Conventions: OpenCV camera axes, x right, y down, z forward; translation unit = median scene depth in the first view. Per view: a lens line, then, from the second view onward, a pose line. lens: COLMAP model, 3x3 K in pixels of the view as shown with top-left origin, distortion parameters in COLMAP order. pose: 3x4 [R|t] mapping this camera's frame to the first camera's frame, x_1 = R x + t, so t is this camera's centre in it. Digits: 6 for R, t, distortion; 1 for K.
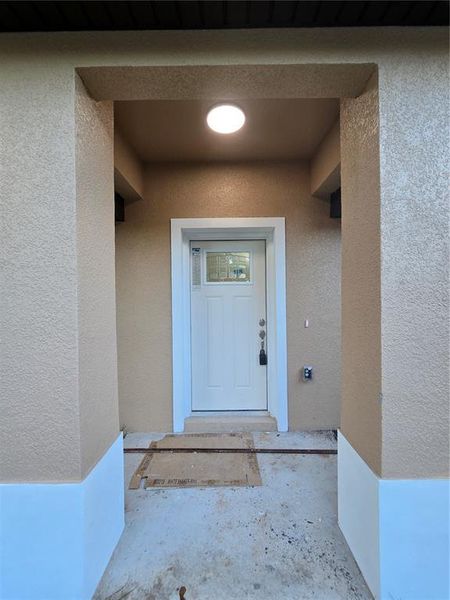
lens RADIAL K [[247.2, 0, 225.0], [0, 247.2, 300.0], [0, 0, 1]] dist [-0.000359, -0.000085]
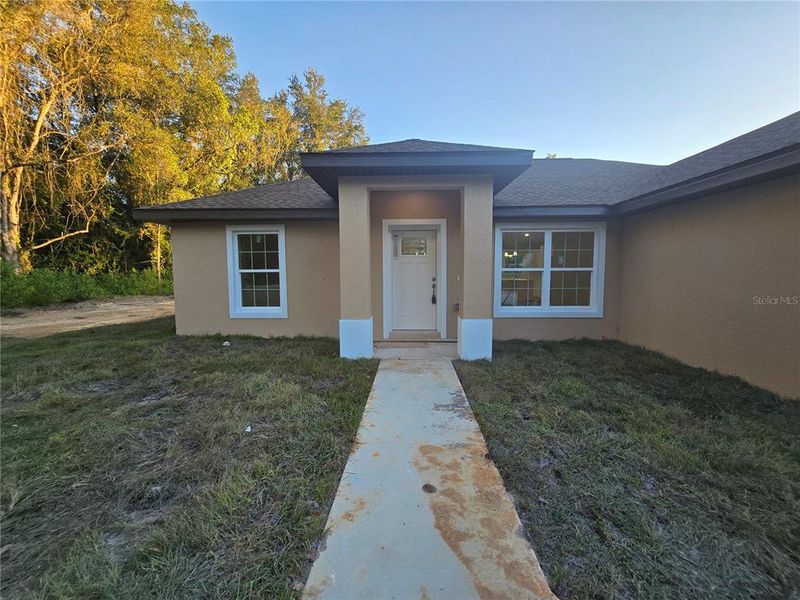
lens RADIAL K [[329.5, 0, 399.9], [0, 329.5, 297.4], [0, 0, 1]] dist [-0.000359, -0.000085]
pose [[0.999534, 0.008102, -0.029419, -0.016778], [-0.005926, 0.997292, 0.073306, 0.051581], [0.029933, -0.073097, 0.996876, -1.306435]]
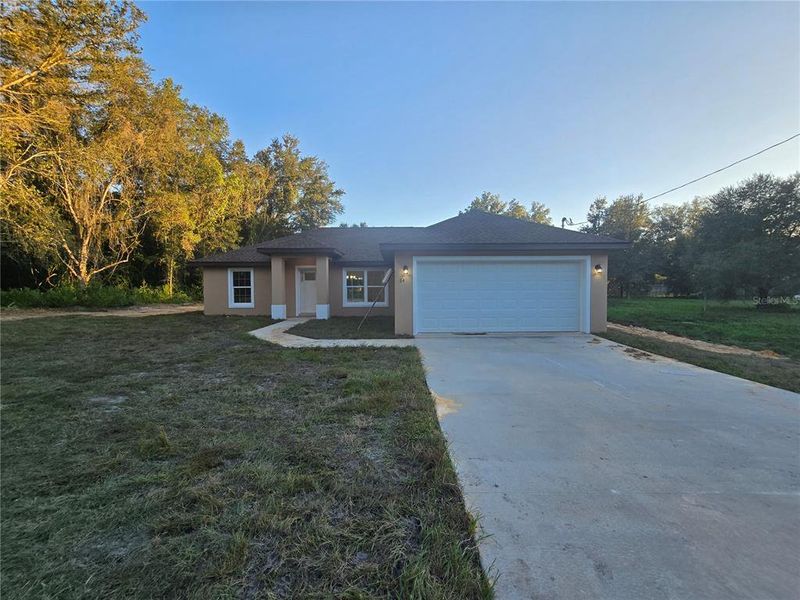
lens RADIAL K [[329.5, 0, 399.9], [0, 329.5, 297.4], [0, 0, 1]] dist [-0.000359, -0.000085]
pose [[0.999960, 0.004529, 0.007706, 1.438527], [-0.004707, 0.999719, 0.023223, 0.070570], [-0.007599, -0.023259, 0.999701, -4.365361]]
